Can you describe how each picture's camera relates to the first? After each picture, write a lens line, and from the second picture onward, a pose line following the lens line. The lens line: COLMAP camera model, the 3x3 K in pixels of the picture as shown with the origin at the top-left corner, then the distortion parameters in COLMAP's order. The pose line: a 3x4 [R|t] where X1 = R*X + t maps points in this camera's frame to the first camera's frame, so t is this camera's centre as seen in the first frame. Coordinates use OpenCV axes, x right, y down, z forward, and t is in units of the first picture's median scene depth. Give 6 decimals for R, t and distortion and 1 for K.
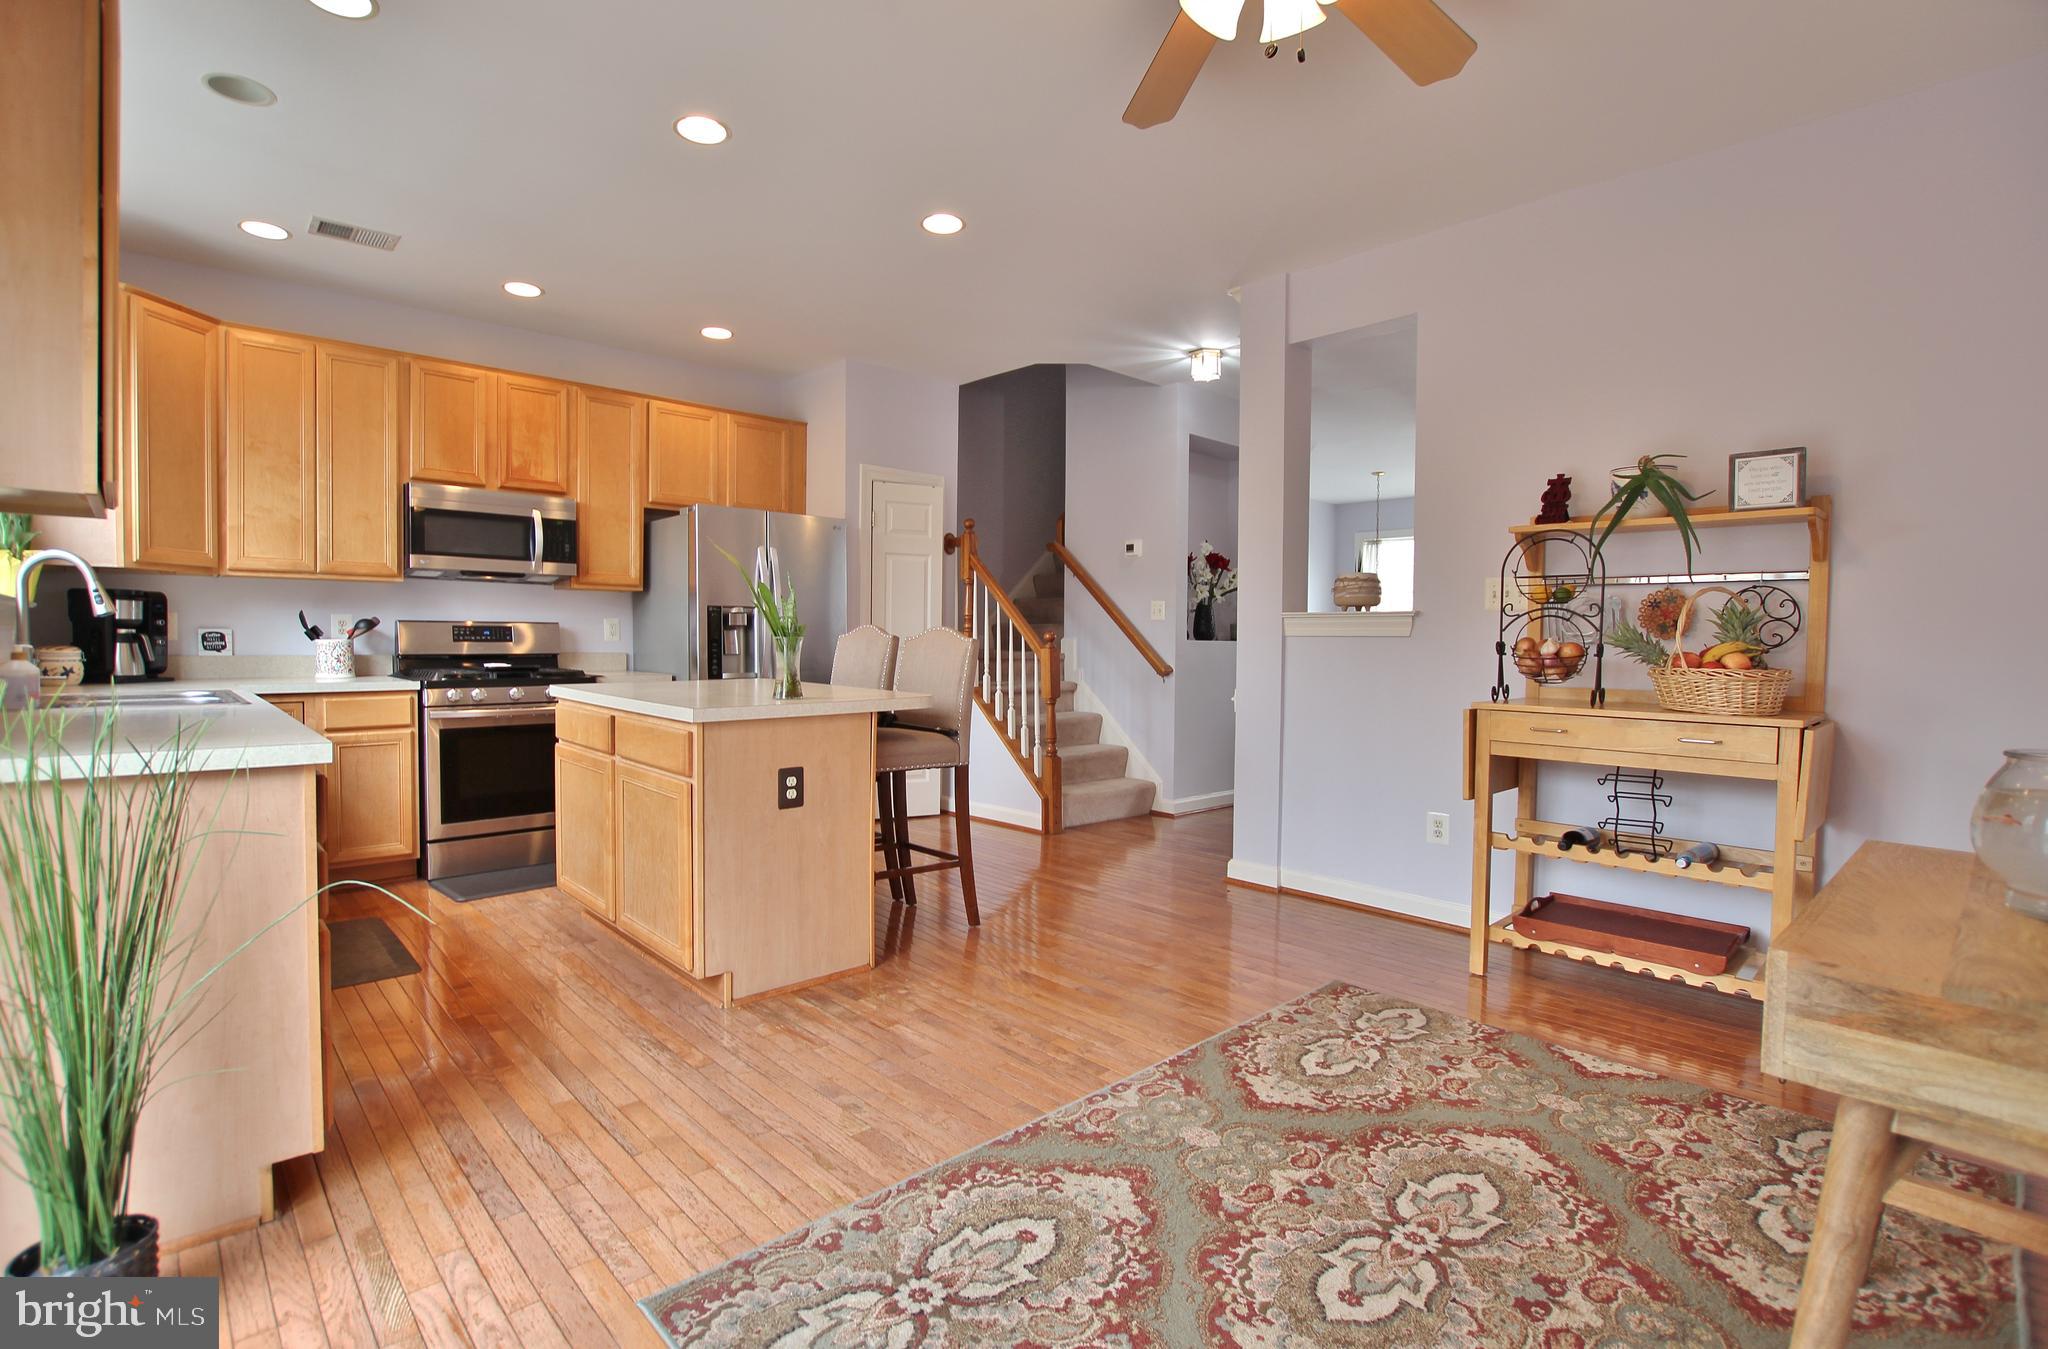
lens RADIAL K [[939.8, 0, 1011.9], [0, 939.8, 667.8], [0, 0, 1]] dist [-0.028319, -0.001582]
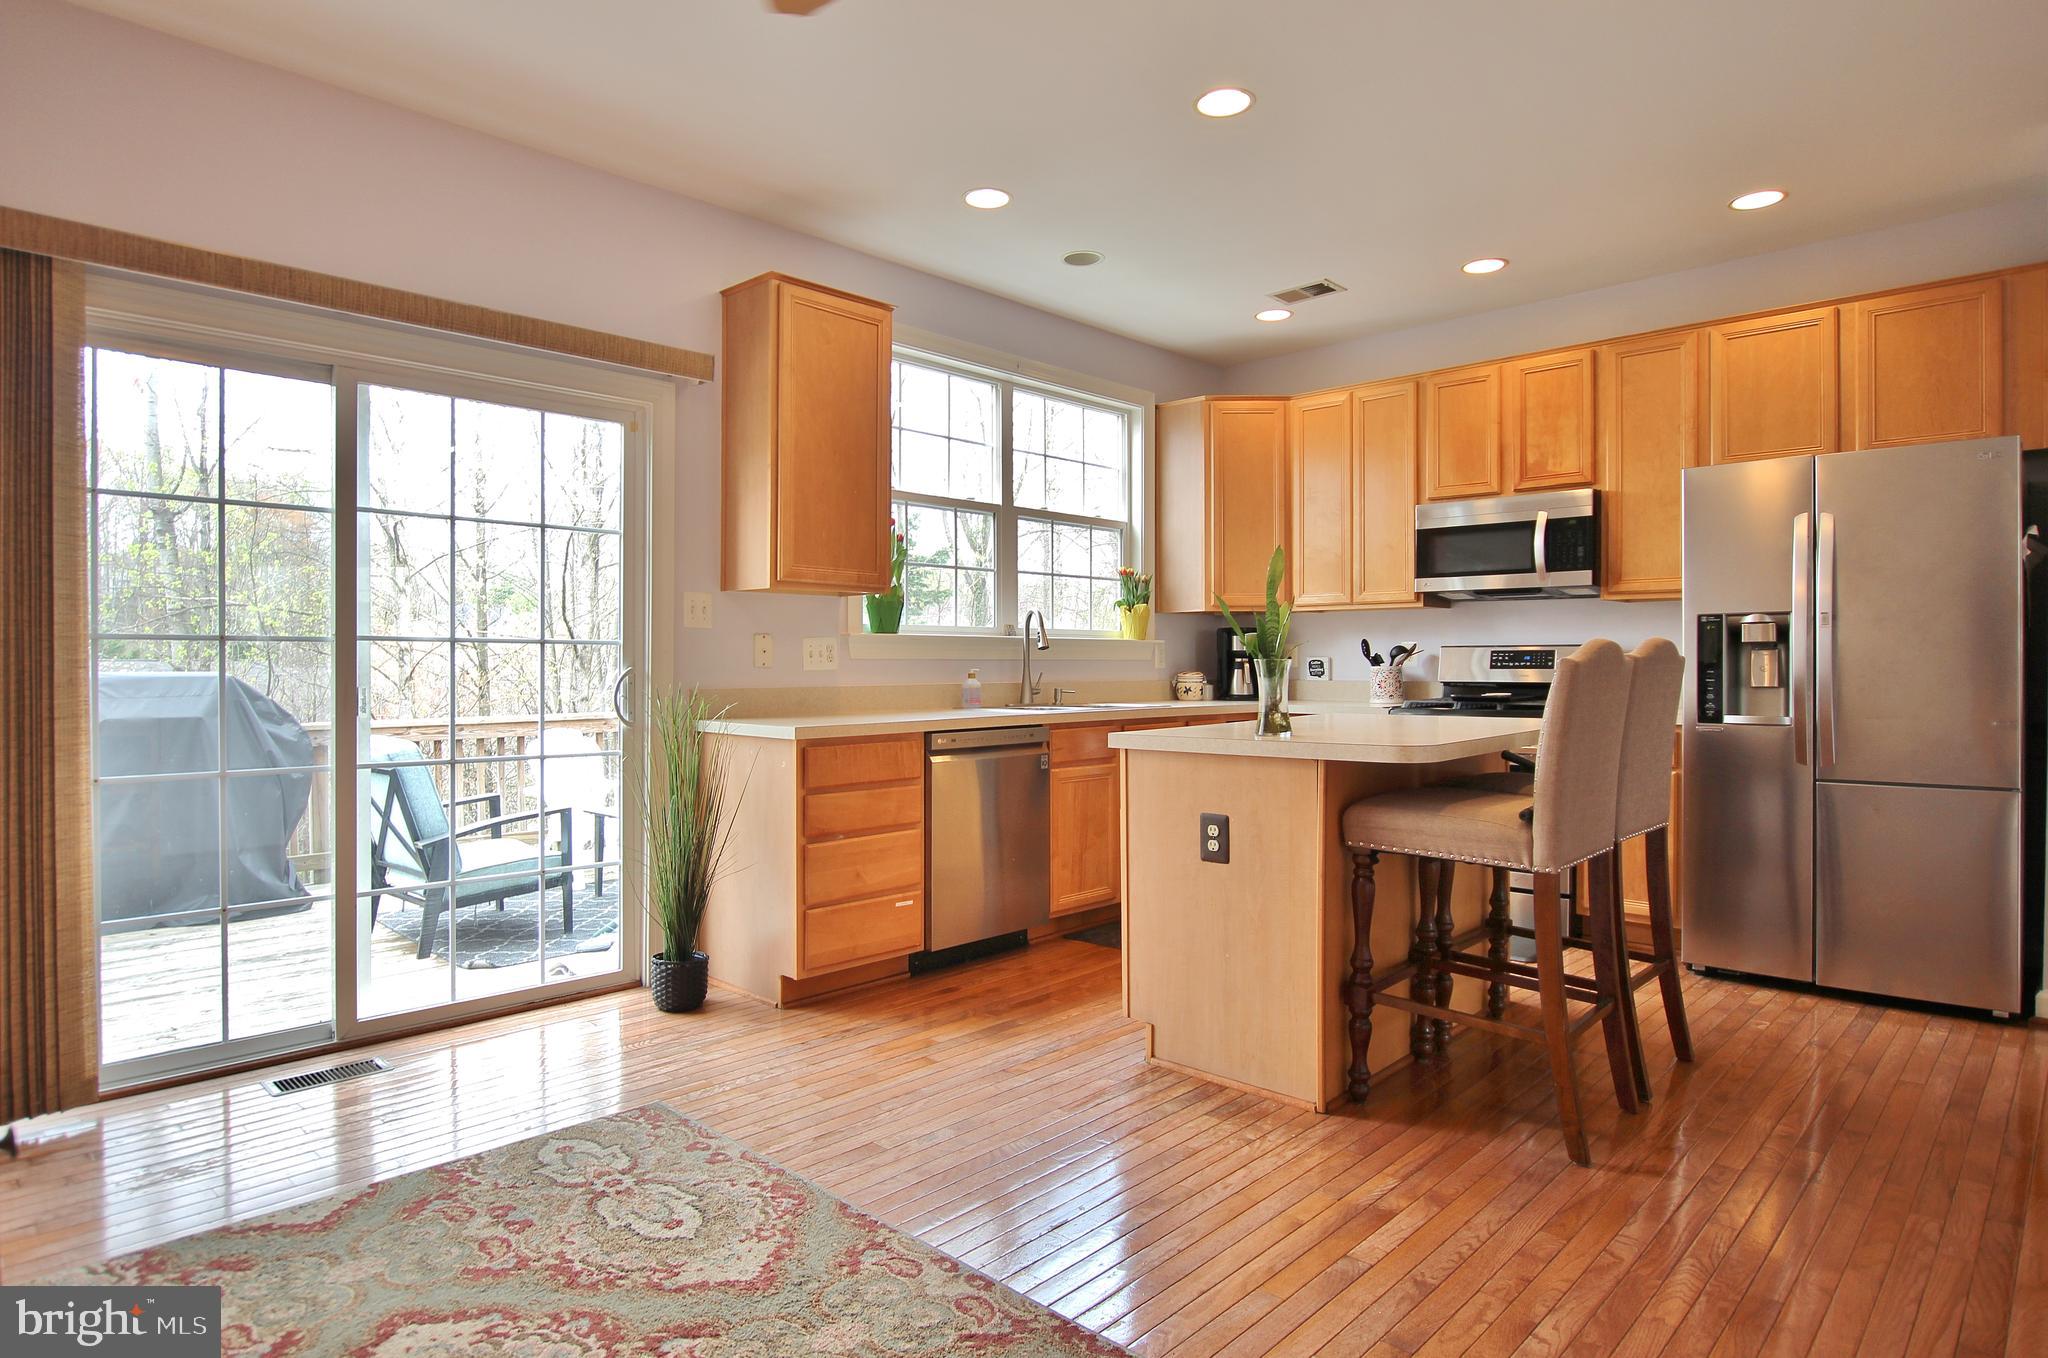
lens RADIAL K [[1145.4, 0, 1016.2], [0, 1145.4, 672.0], [0, 0, 1]] dist [-0.014534, 0.001507]
pose [[0.065704, -0.000767, -0.997839, 0.524438], [-0.029191, 0.999570, -0.002690, -0.008859], [0.997412, 0.029305, 0.065653, 0.505678]]
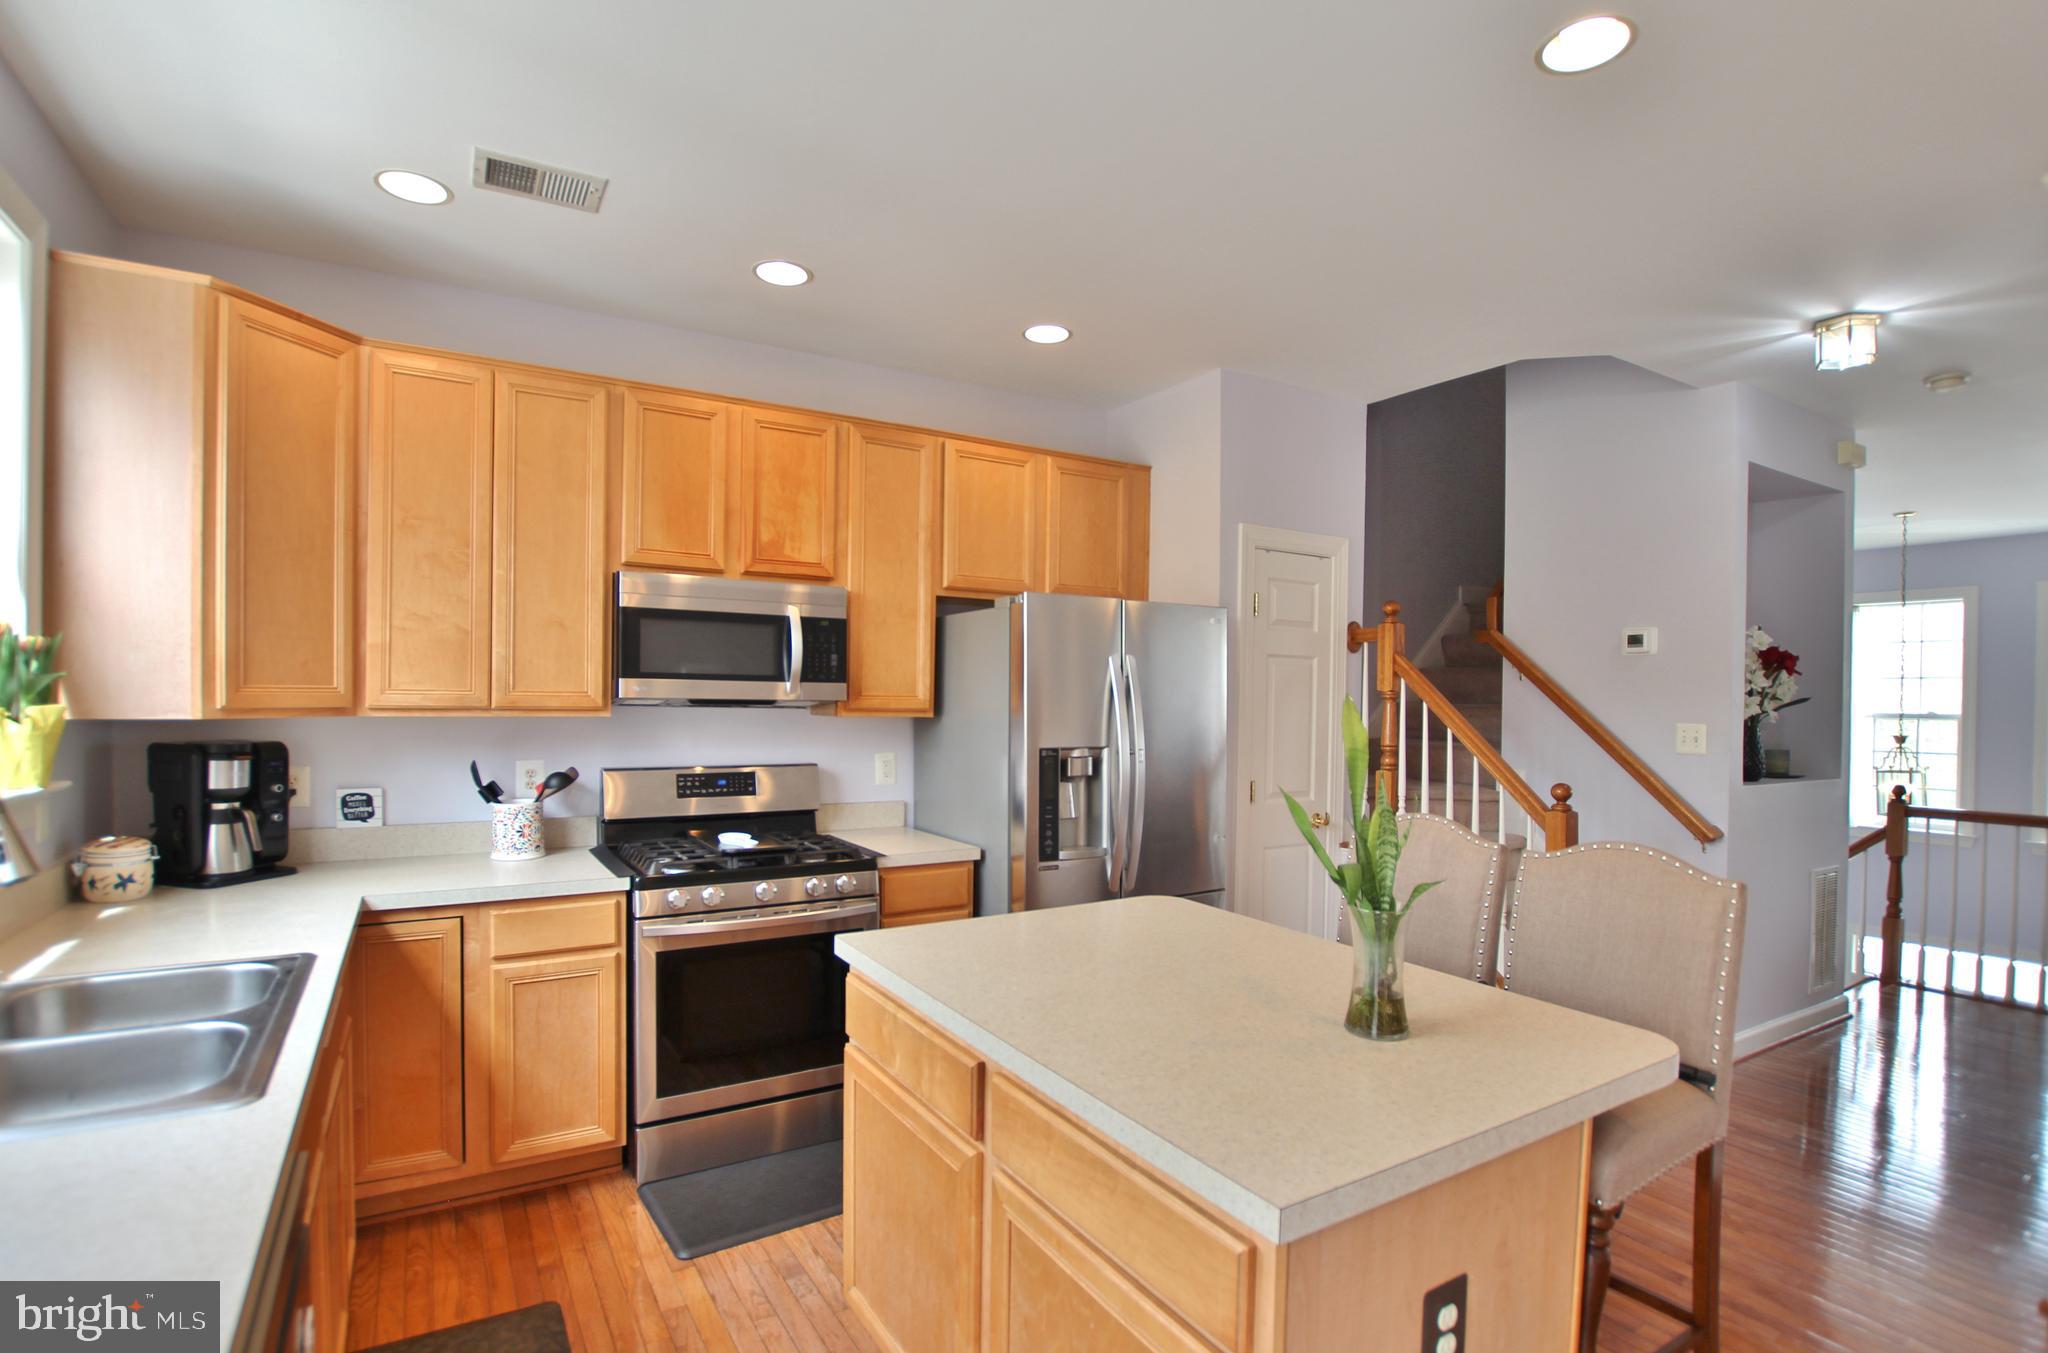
lens RADIAL K [[982.0, 0, 1021.2], [0, 982.0, 714.8], [0, 0, 1]] dist [-0.032250, 0.001721]
pose [[0.979573, 0.006537, -0.200983, -0.224207], [-0.009946, 0.999823, -0.015958, -0.087737], [0.200843, 0.017631, 0.979465, 0.370582]]
